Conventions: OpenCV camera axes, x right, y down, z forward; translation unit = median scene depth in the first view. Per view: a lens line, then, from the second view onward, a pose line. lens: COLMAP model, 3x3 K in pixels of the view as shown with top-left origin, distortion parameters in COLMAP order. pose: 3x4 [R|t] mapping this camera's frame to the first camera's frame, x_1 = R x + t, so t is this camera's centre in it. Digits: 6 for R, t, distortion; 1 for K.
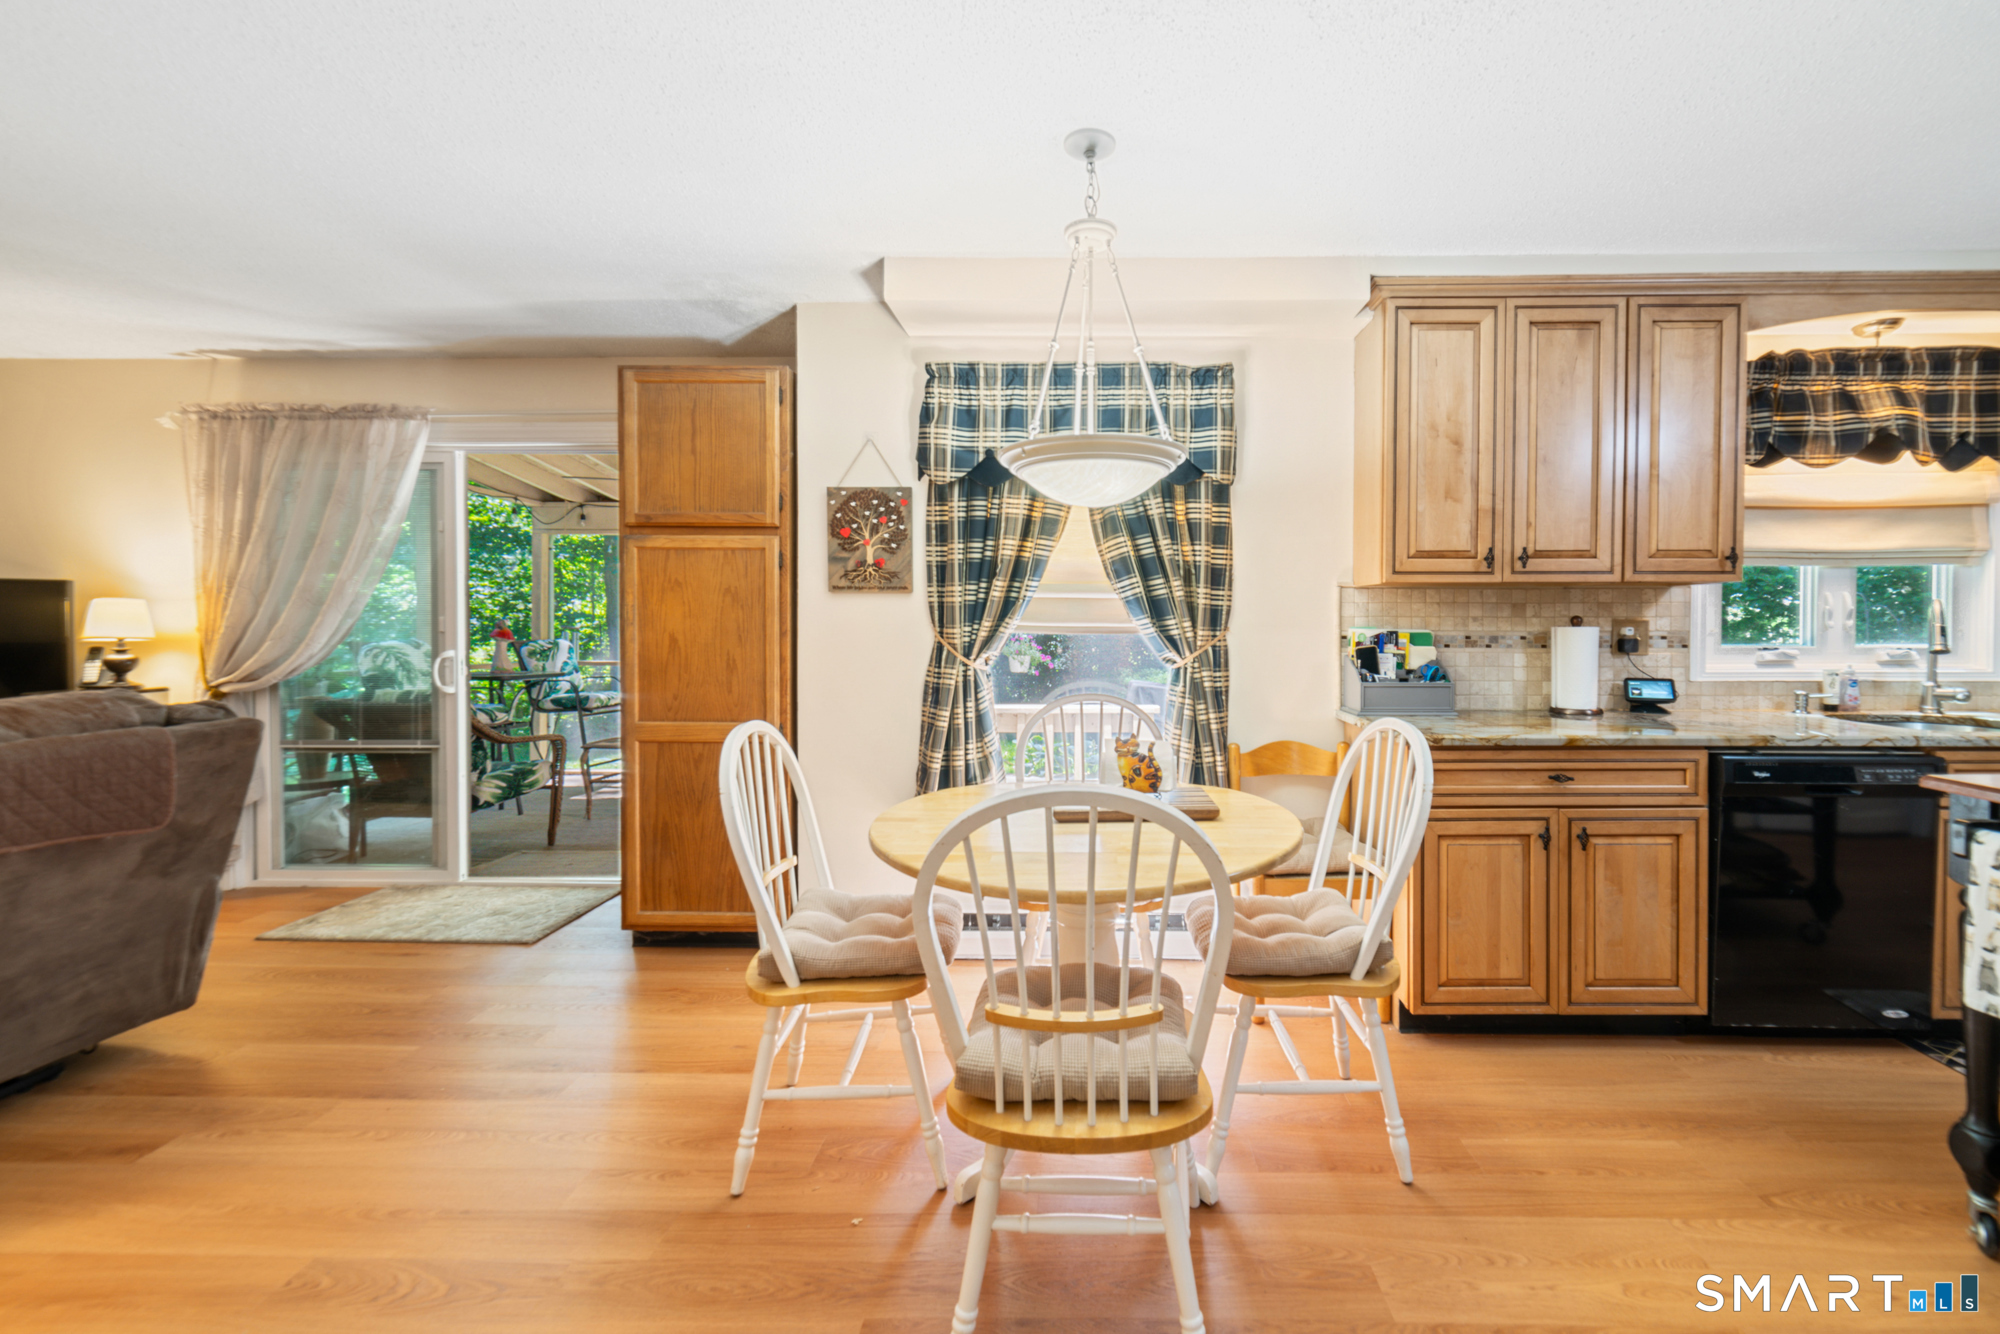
lens RADIAL K [[795.3, 0, 1088.5], [0, 795.3, 637.7], [0, 0, 1]] dist [0.000200, 0.001119]
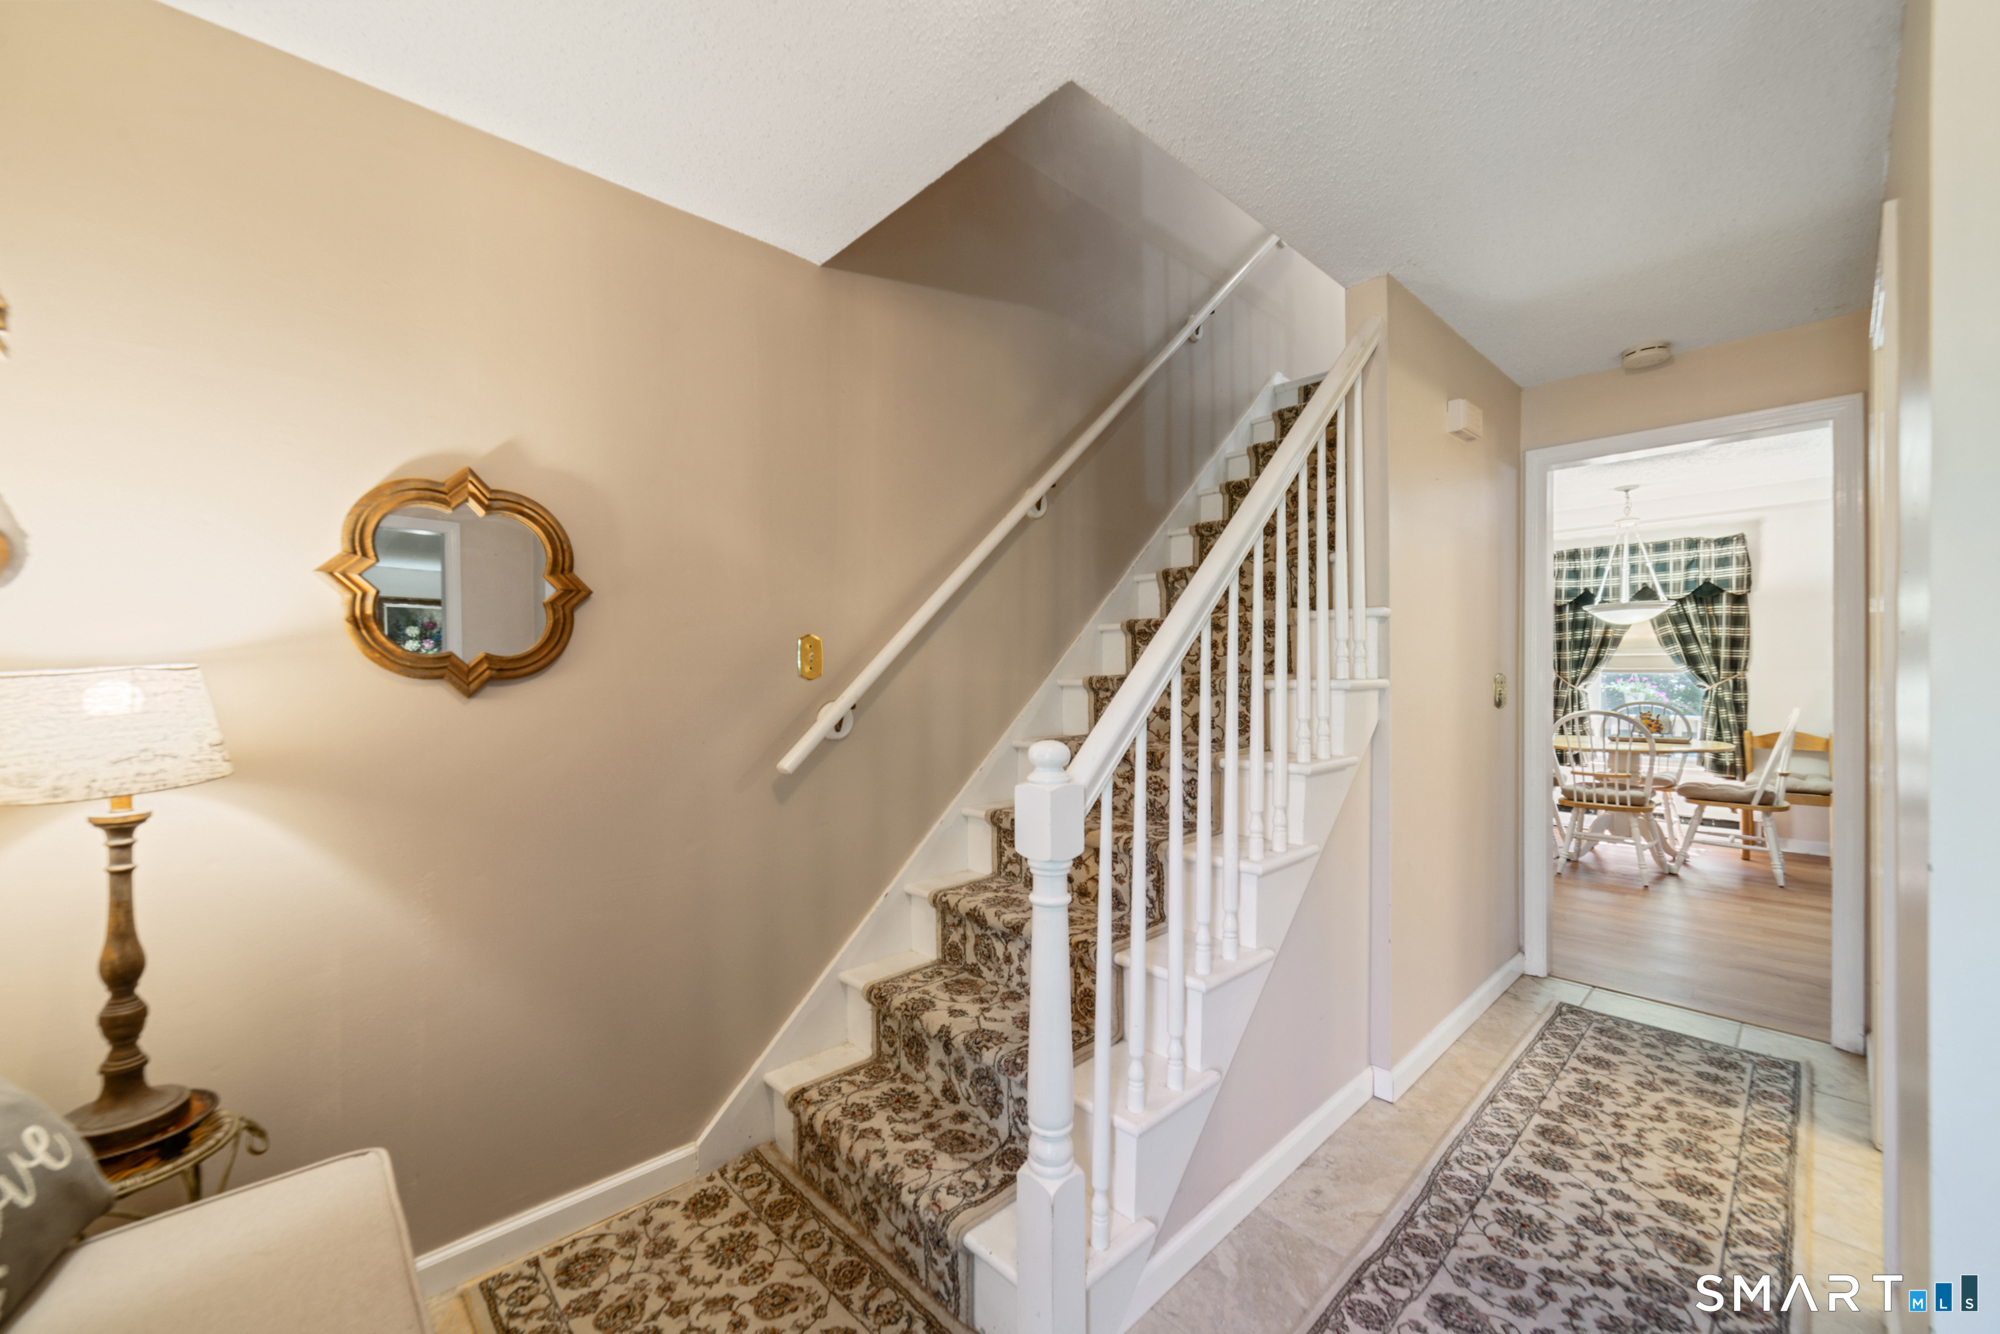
lens RADIAL K [[795.3, 0, 978.5], [0, 795.3, 678.7], [0, 0, 1]] dist [0.000200, 0.001119]
pose [[0.686707, 0.000031, -0.726935, 0.312492], [-0.004711, 0.999979, -0.004408, 0.026730], [0.726919, 0.006452, 0.686693, -1.682777]]
